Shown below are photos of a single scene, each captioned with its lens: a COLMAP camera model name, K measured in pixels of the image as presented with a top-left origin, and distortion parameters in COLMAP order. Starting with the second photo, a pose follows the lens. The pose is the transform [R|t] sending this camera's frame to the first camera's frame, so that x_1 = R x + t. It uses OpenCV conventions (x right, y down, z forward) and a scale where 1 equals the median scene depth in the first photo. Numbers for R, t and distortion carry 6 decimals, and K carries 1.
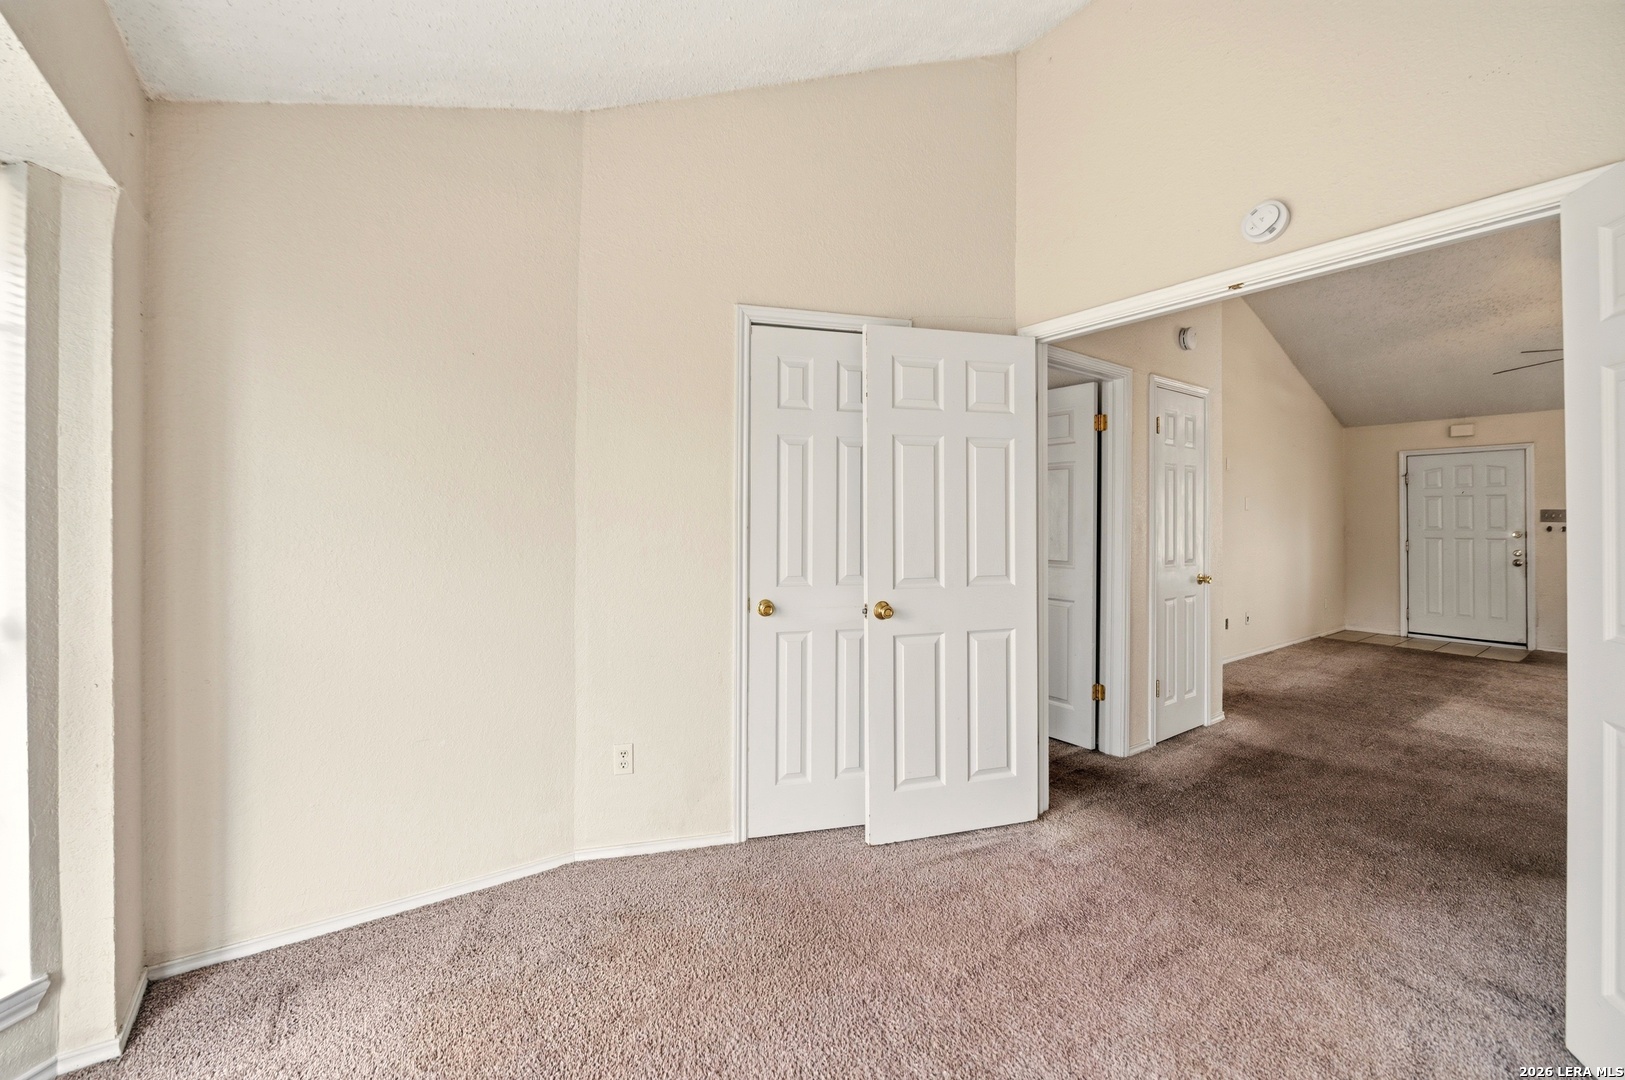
lens RADIAL K [[662.5, 0, 797.5], [0, 662.5, 521.5], [0, 0, 1]] dist [-0.010939, -0.000367]
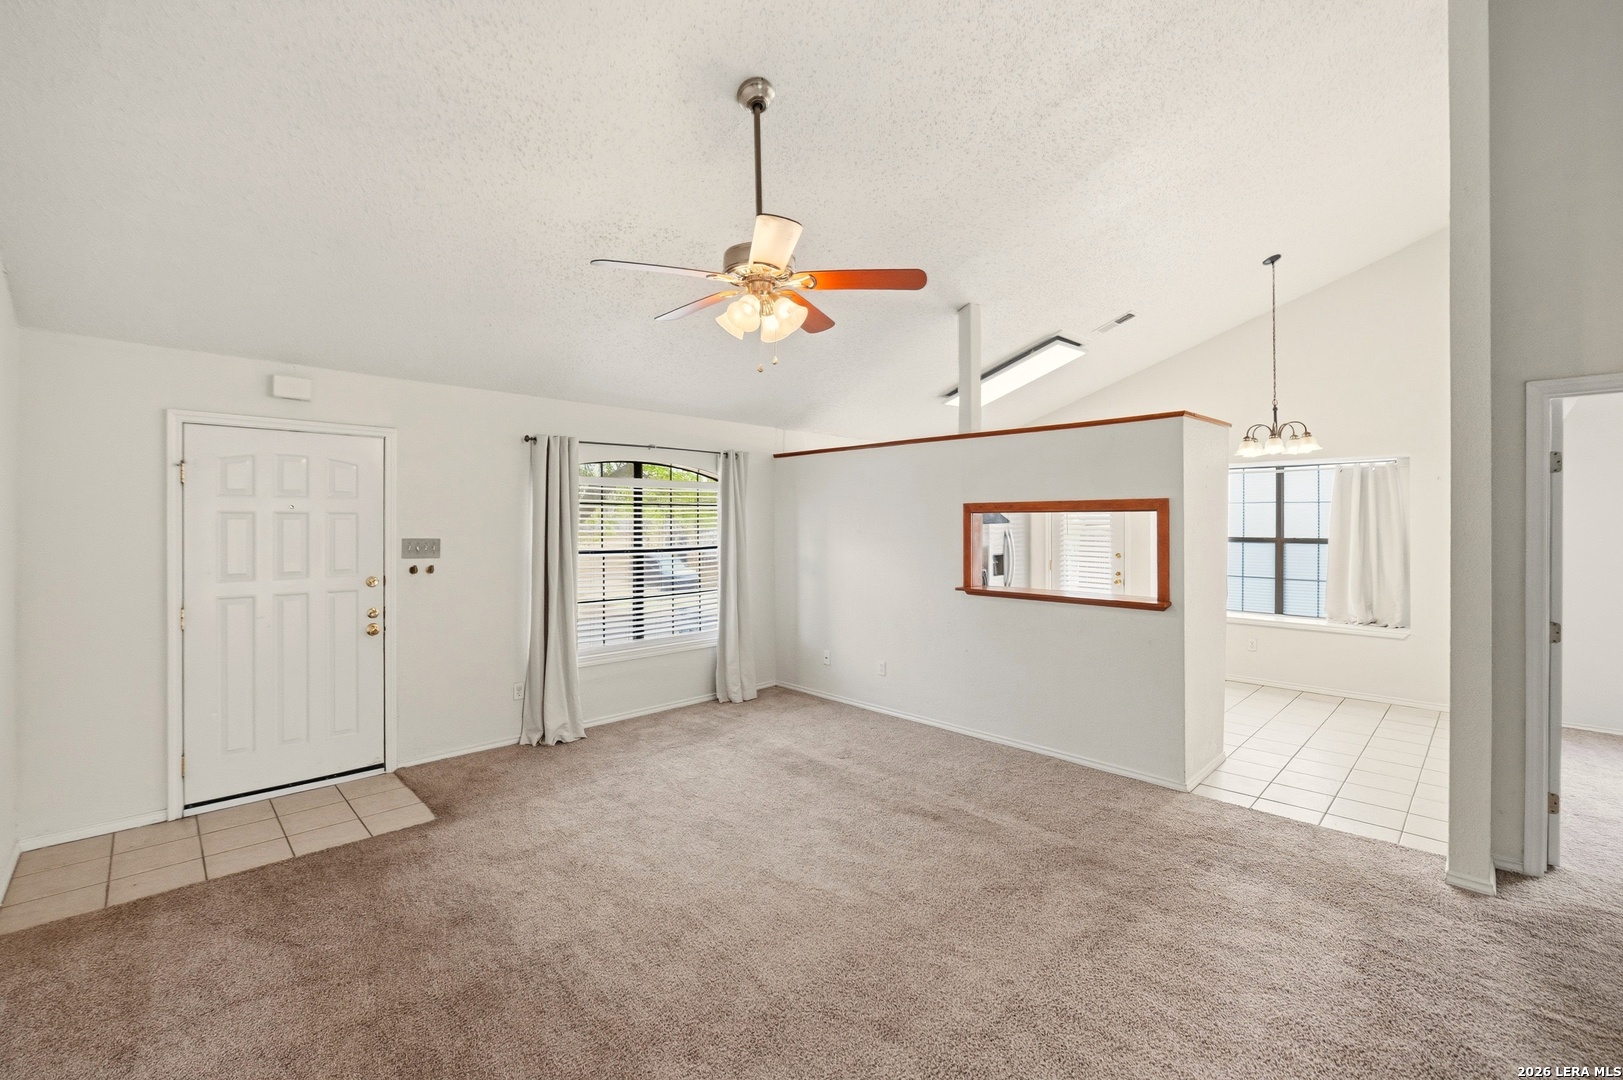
lens RADIAL K [[675.8, 0, 794.4], [0, 675.8, 521.6], [0, 0, 1]] dist [-0.007460, -0.000441]
pose [[-0.129006, 0.002002, 0.991642, 0.451616], [-0.006417, 0.999975, -0.002854, -0.034599], [-0.991623, -0.006732, -0.128989, 0.704761]]
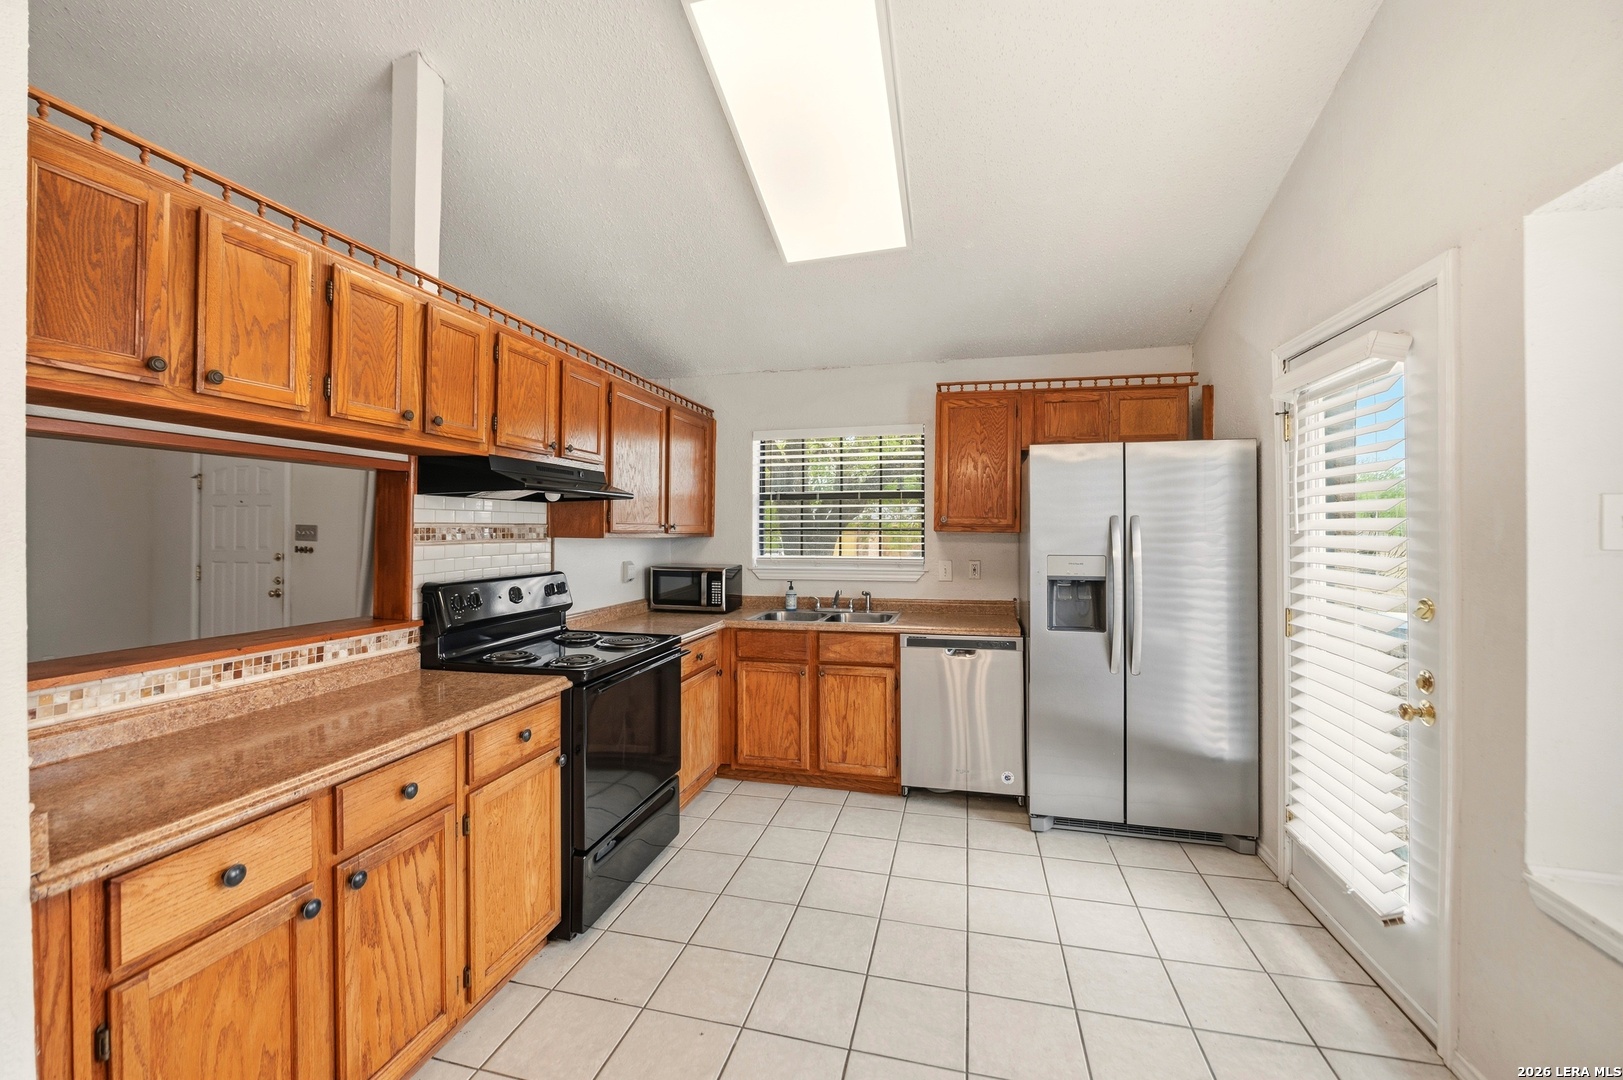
lens RADIAL K [[647.4, 0, 805.8], [0, 647.4, 524.4], [0, 0, 1]] dist [-0.006129, -0.002243]
pose [[0.768056, 0.009280, 0.640316, 1.097716], [-0.006713, 0.999957, -0.006440, -0.017555], [-0.640348, 0.000648, 0.768085, 0.007911]]
